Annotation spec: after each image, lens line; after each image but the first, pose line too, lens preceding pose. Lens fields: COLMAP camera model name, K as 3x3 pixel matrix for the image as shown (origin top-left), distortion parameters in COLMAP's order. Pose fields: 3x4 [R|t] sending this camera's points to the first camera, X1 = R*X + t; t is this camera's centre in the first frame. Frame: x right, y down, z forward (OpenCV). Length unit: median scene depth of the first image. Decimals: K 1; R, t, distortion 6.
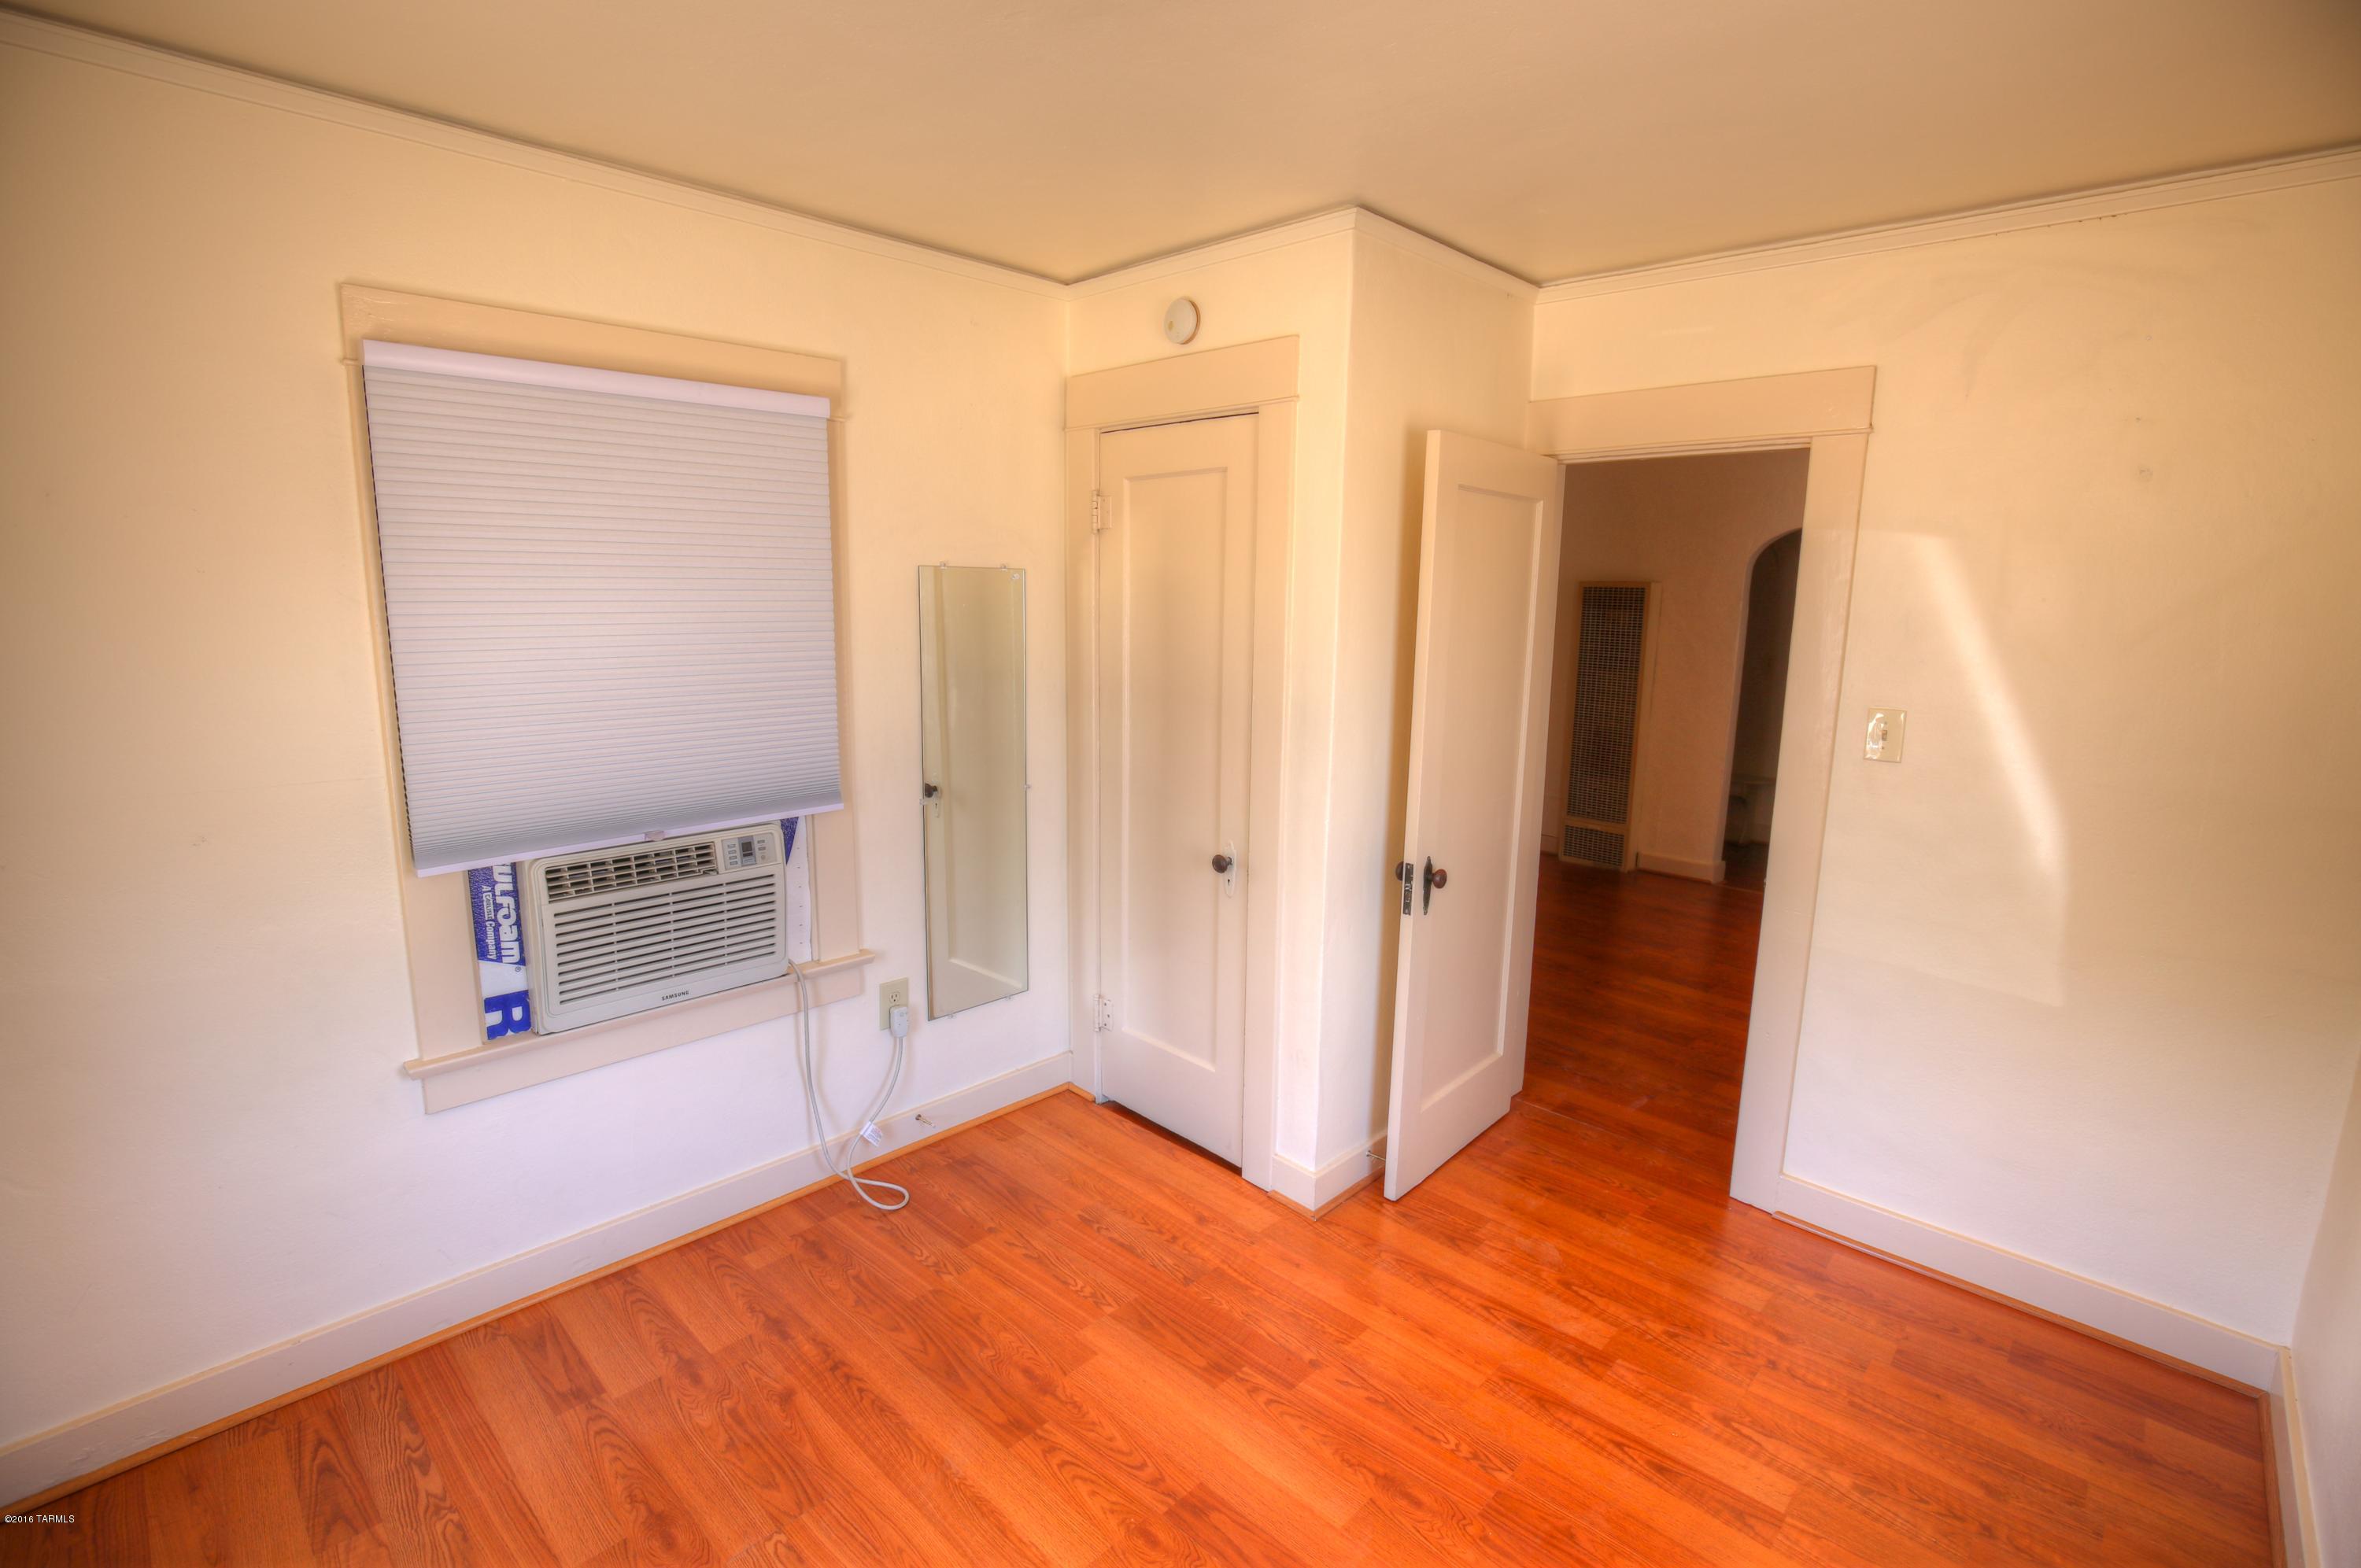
lens RADIAL K [[1079.5, 0, 1180.5], [0, 1079.5, 784.0], [0, 0, 1]] dist [-0.029785, 0.000912]
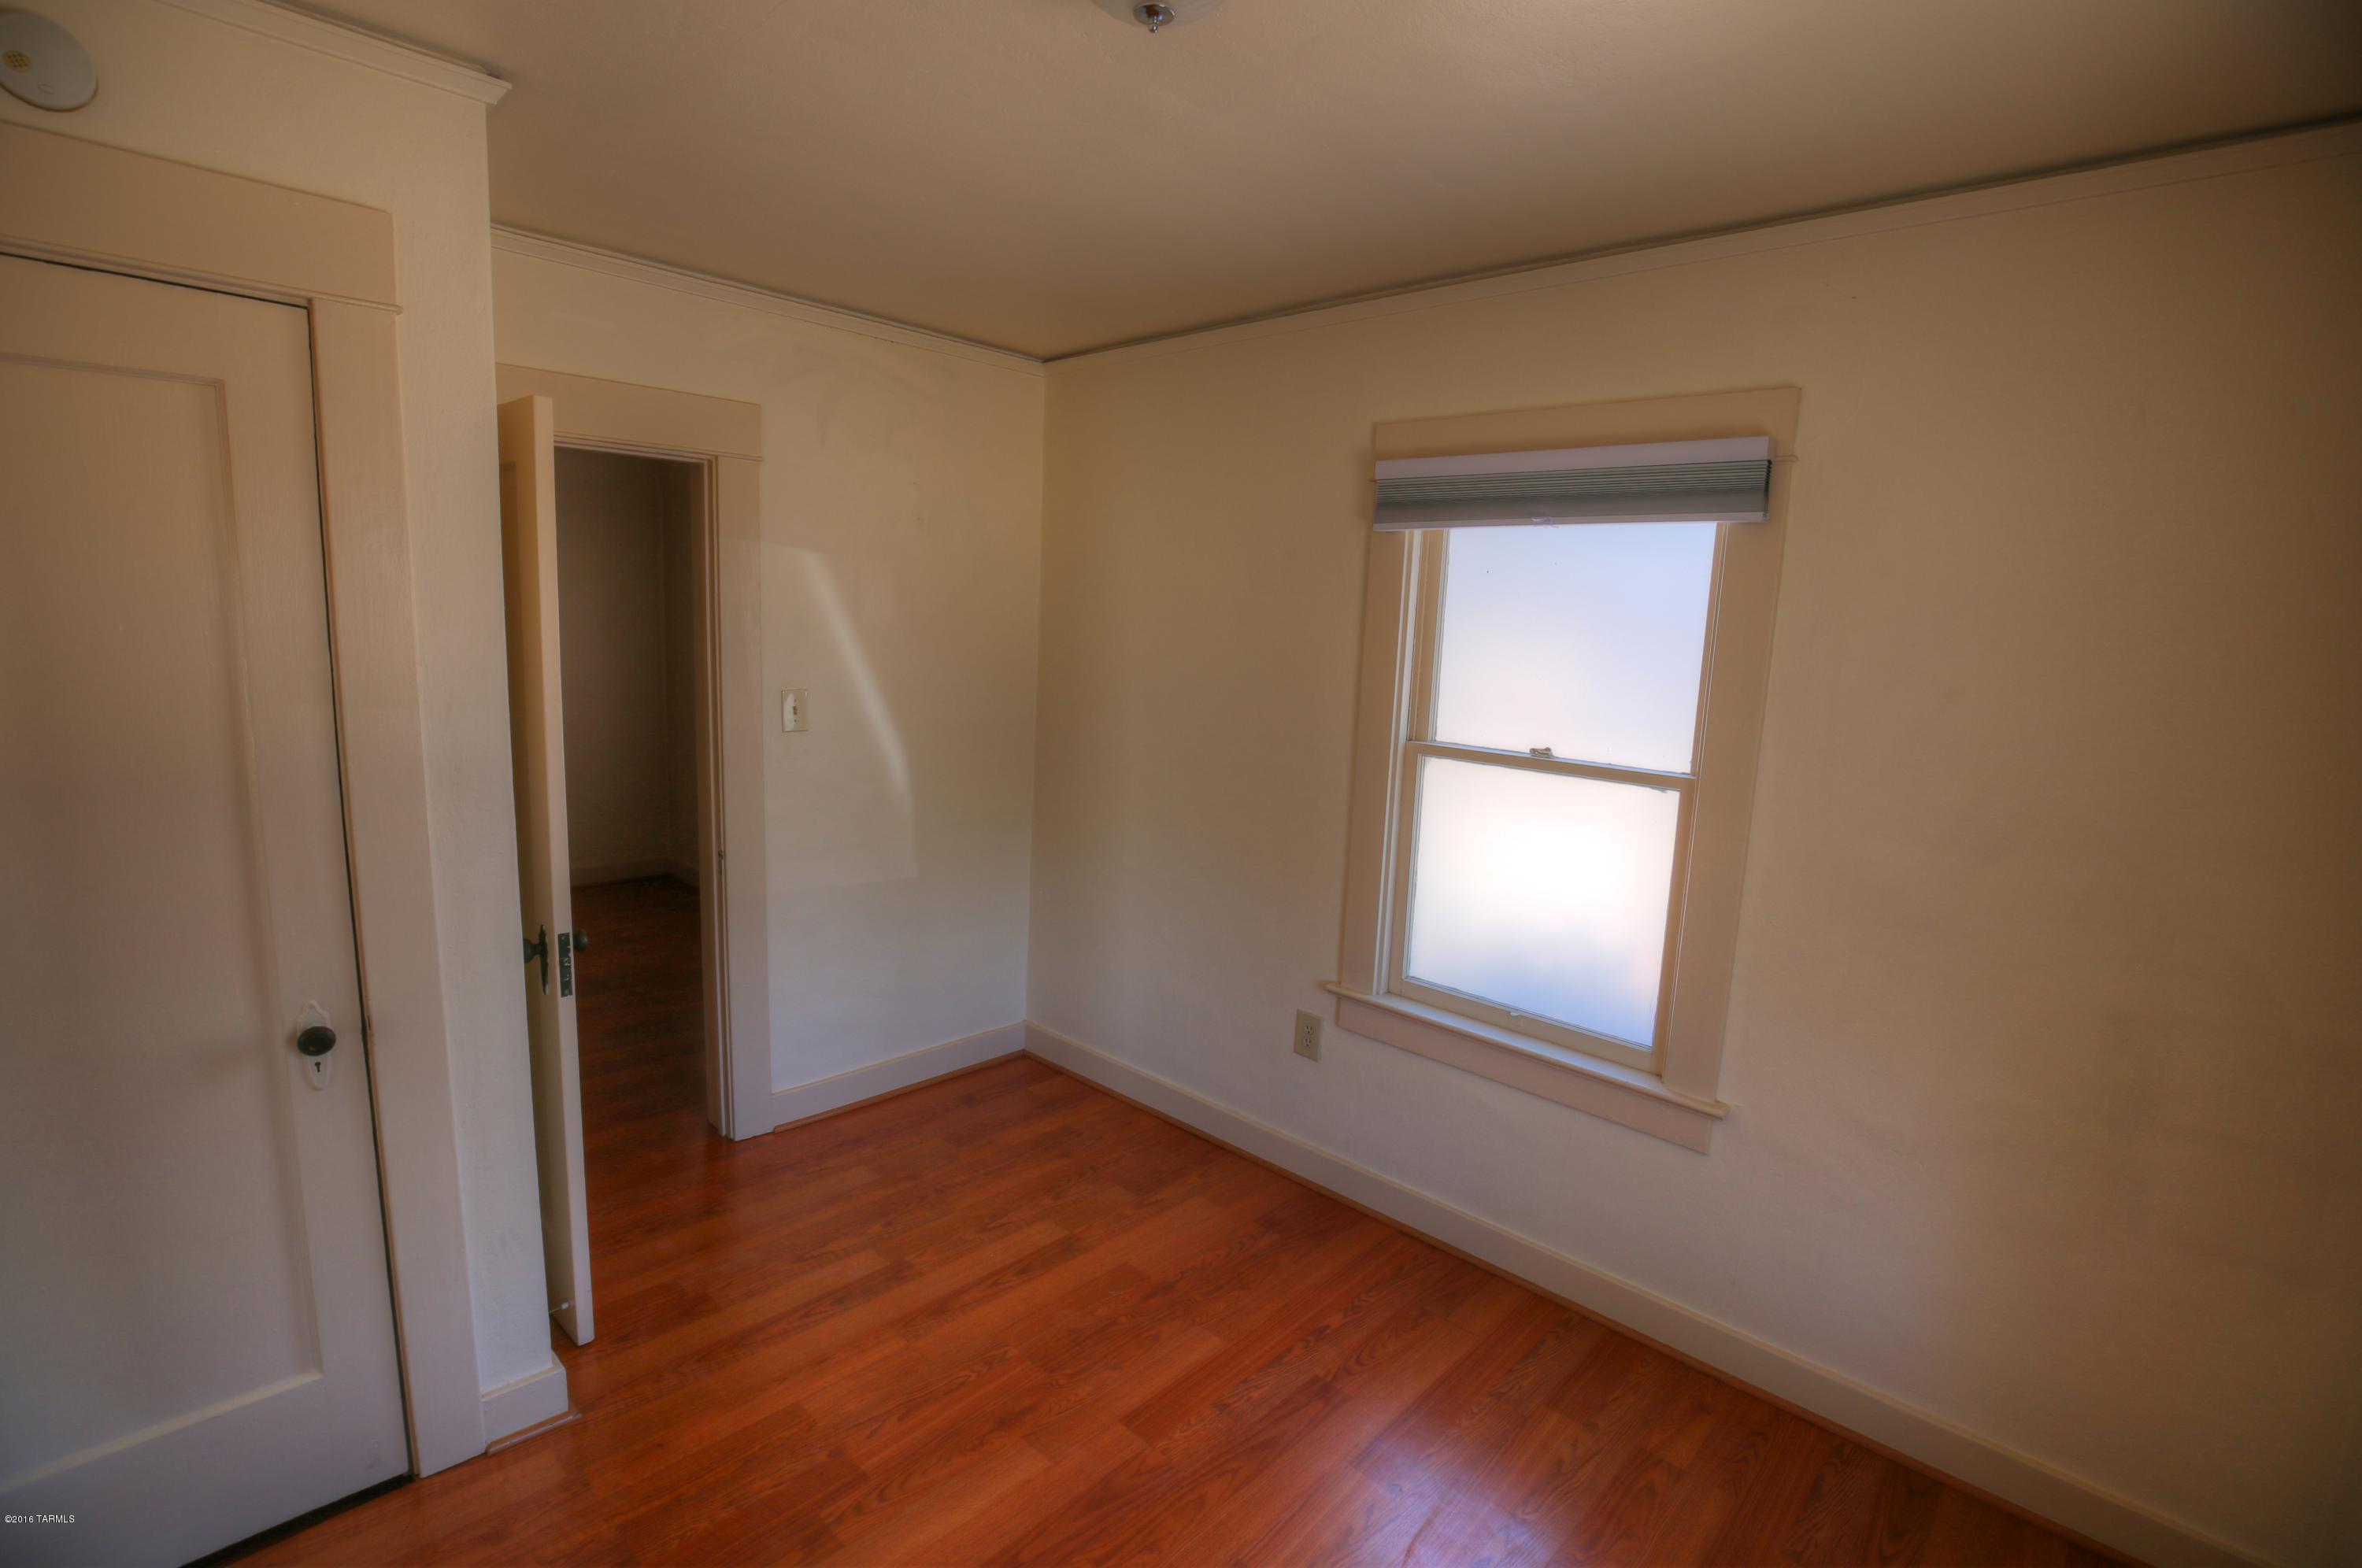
lens RADIAL K [[1075.4, 0, 1174.4], [0, 1075.4, 813.9], [0, 0, 1]] dist [-0.059367, 0.015505]
pose [[0.009350, -0.202931, 0.979148, -0.606690], [0.149008, 0.968541, 0.199310, -0.117251], [-0.988792, 0.144037, 0.039295, 0.568462]]
